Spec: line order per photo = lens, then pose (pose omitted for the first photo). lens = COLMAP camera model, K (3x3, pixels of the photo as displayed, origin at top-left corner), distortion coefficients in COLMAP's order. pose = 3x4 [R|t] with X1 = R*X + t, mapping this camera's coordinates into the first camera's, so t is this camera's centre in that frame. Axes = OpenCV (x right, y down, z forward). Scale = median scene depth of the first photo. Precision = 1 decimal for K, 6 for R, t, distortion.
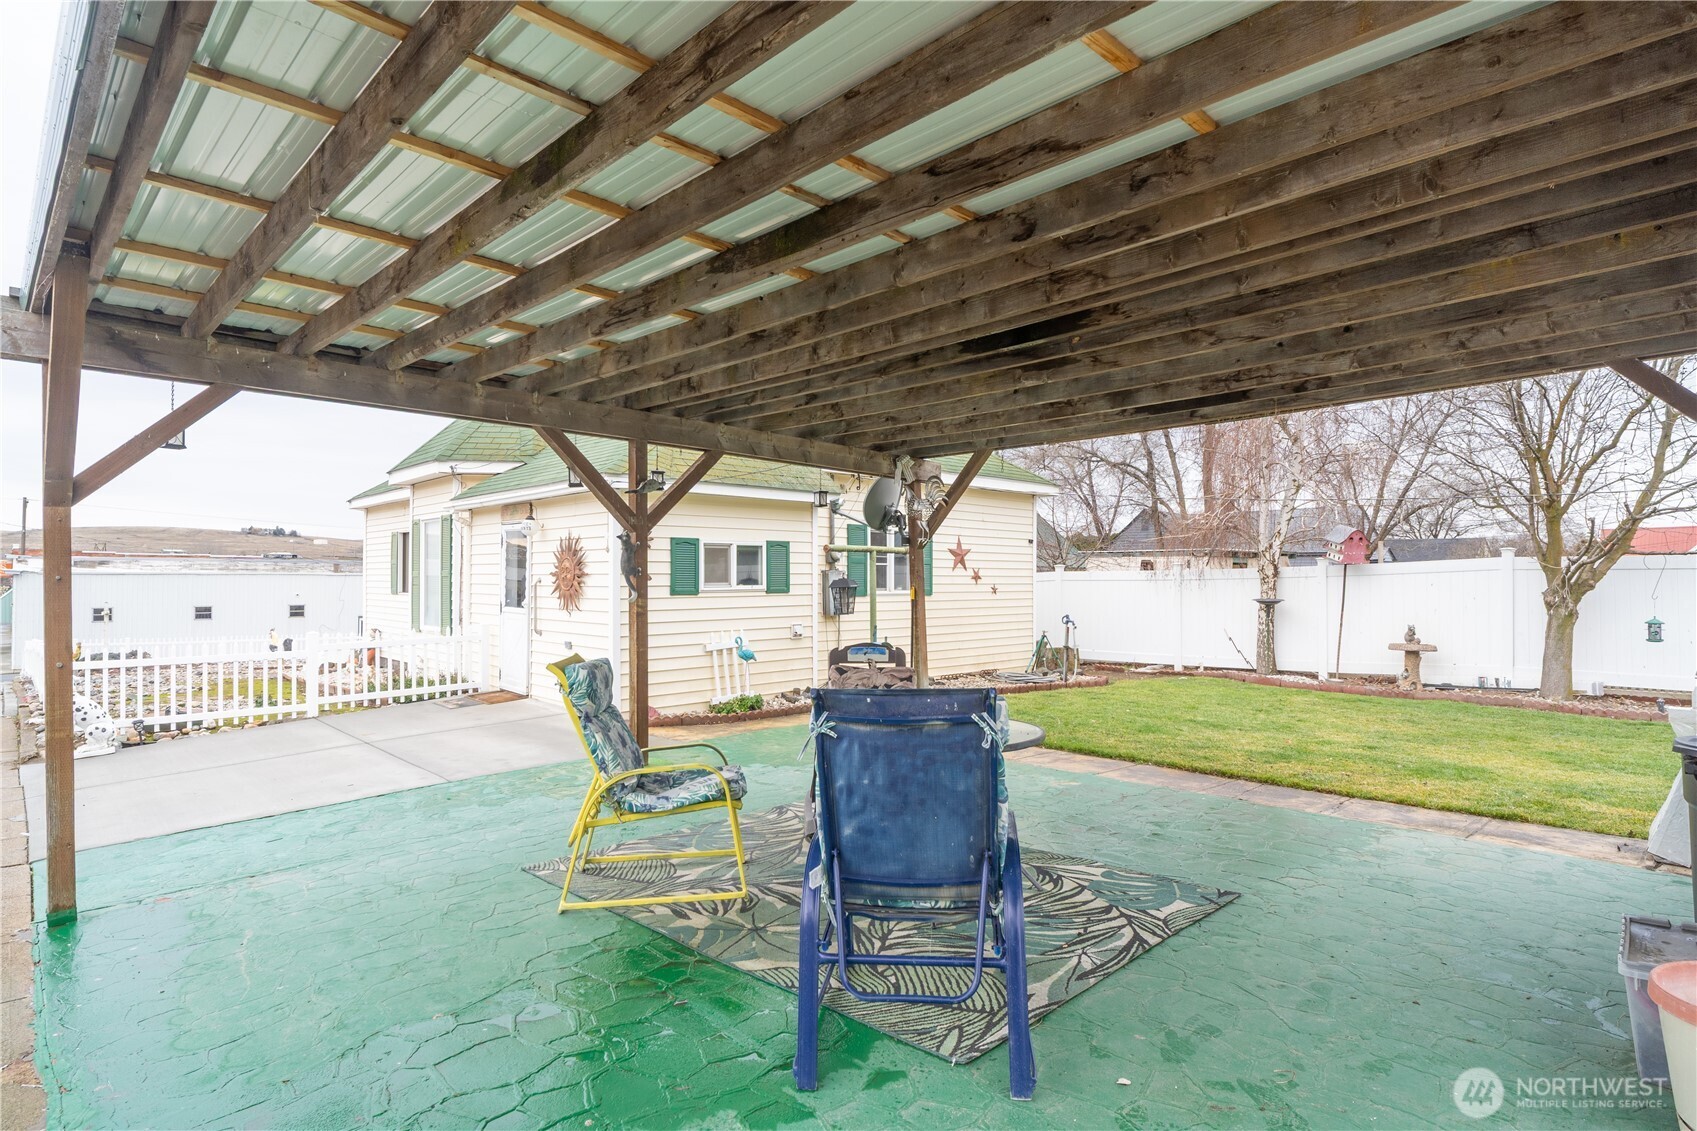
lens RADIAL K [[898.6, 0, 852.5], [0, 898.6, 567.5], [0, 0, 1]] dist [-0.000030, -0.002642]
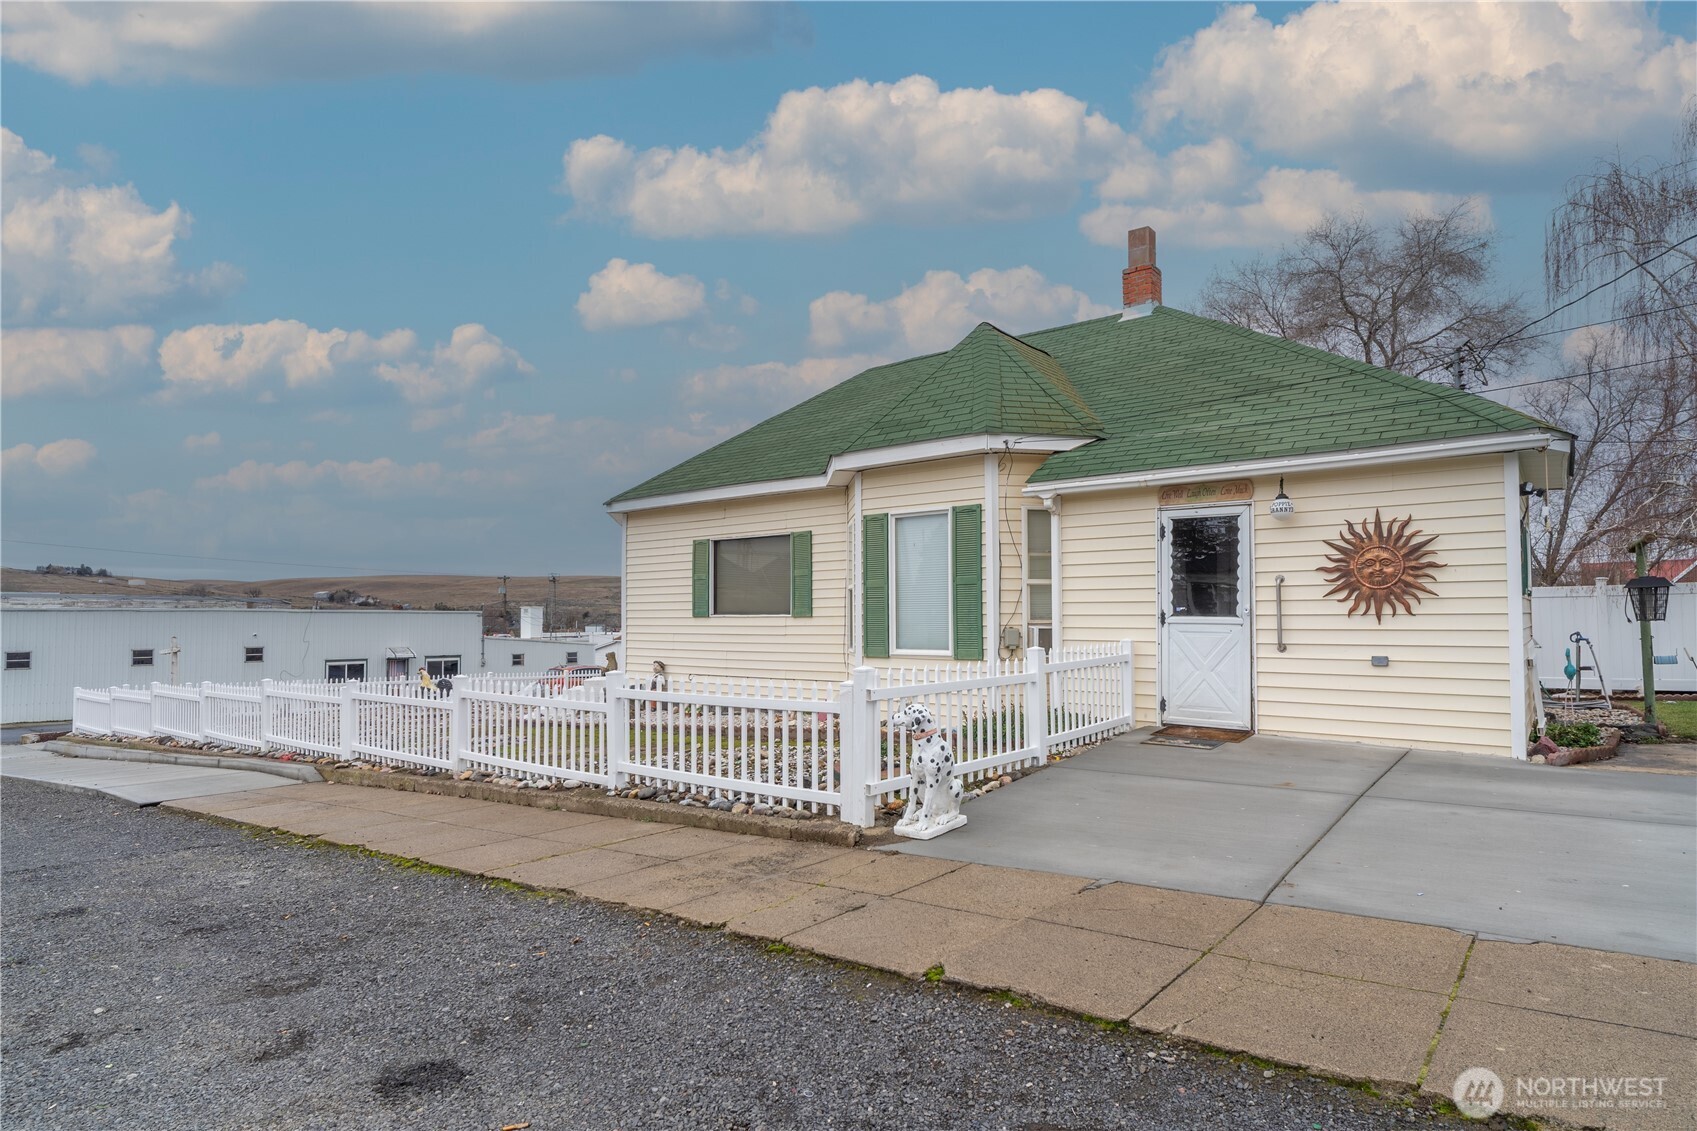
lens RADIAL K [[898.6, 0, 837.0], [0, 898.6, 565.4], [0, 0, 1]] dist [-0.000030, -0.002642]
pose [[0.988560, 0.005218, 0.150737, -0.297800], [0.002519, 0.998691, -0.051088, 0.014791], [-0.150806, 0.050883, 0.987253, 0.106052]]
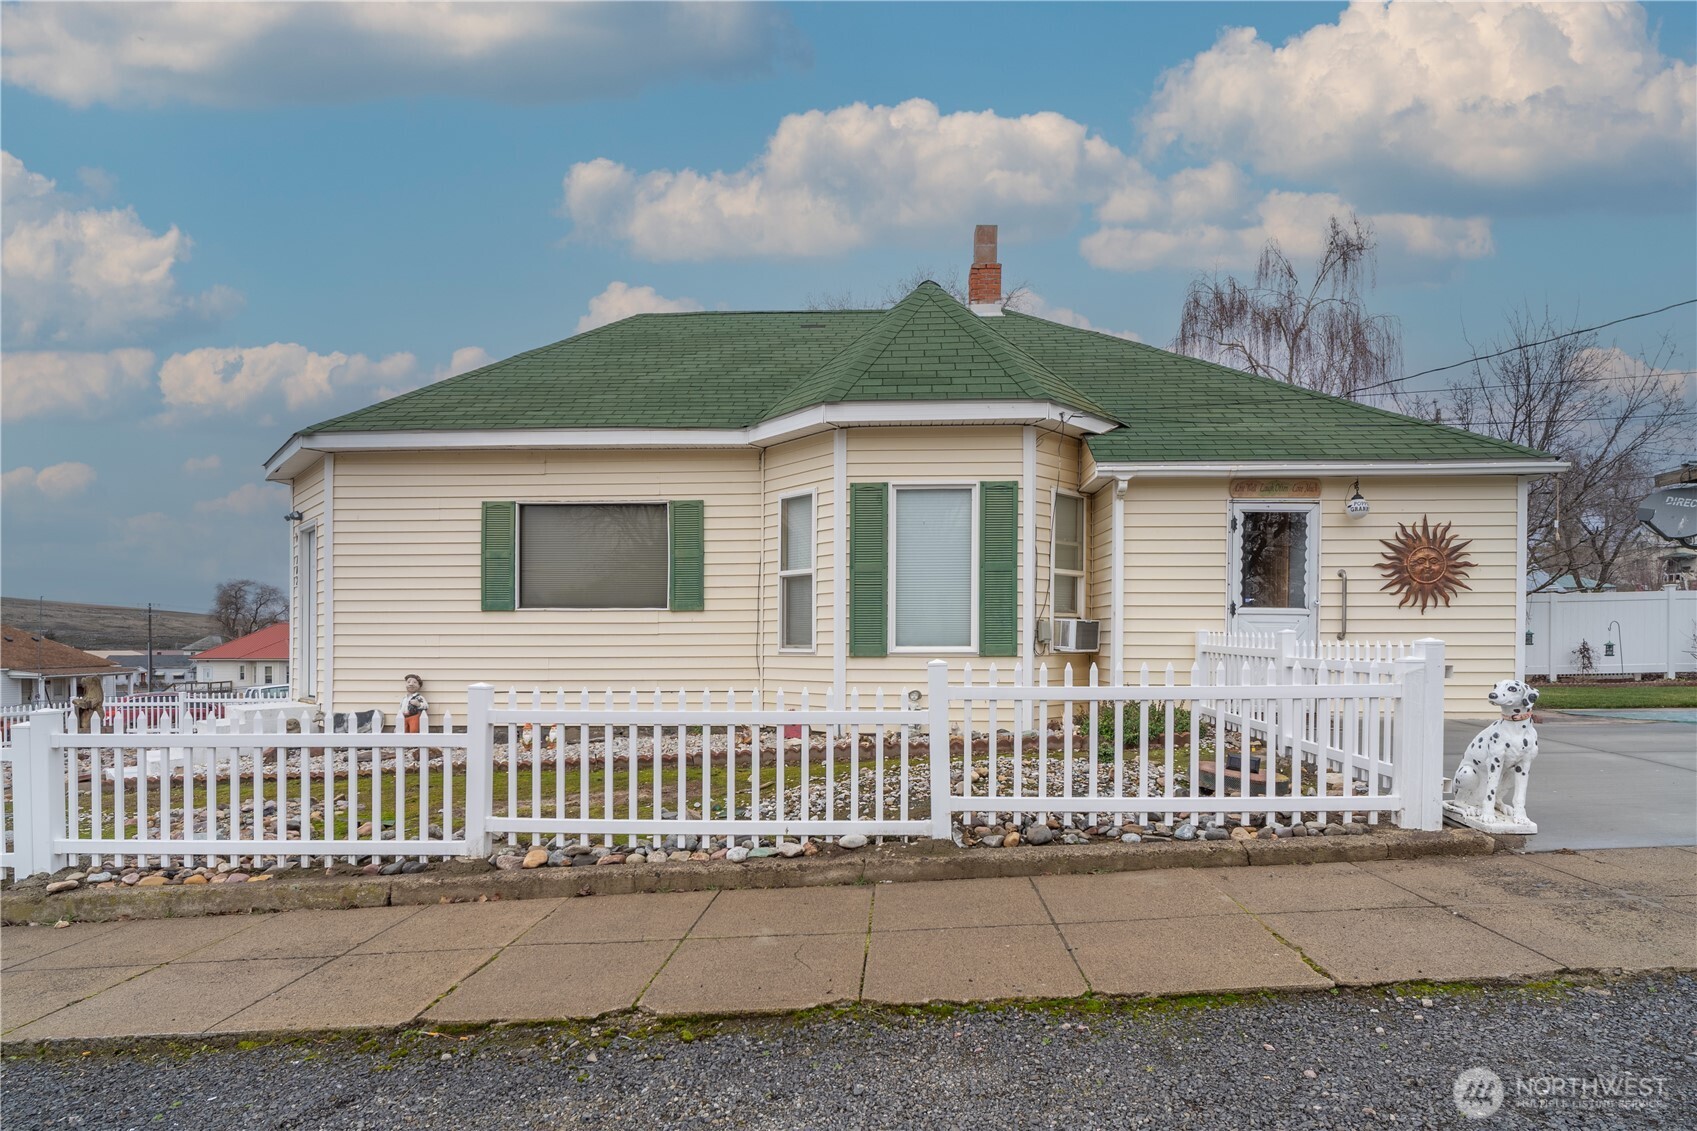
lens RADIAL K [[898.6, 0, 841.7], [0, 898.6, 649.0], [0, 0, 1]] dist [-0.000030, -0.002642]
pose [[0.705589, -0.007795, 0.708578, -0.448651], [-0.004615, 0.999868, 0.015595, 0.026282], [-0.708606, -0.014273, 0.705460, 0.258842]]
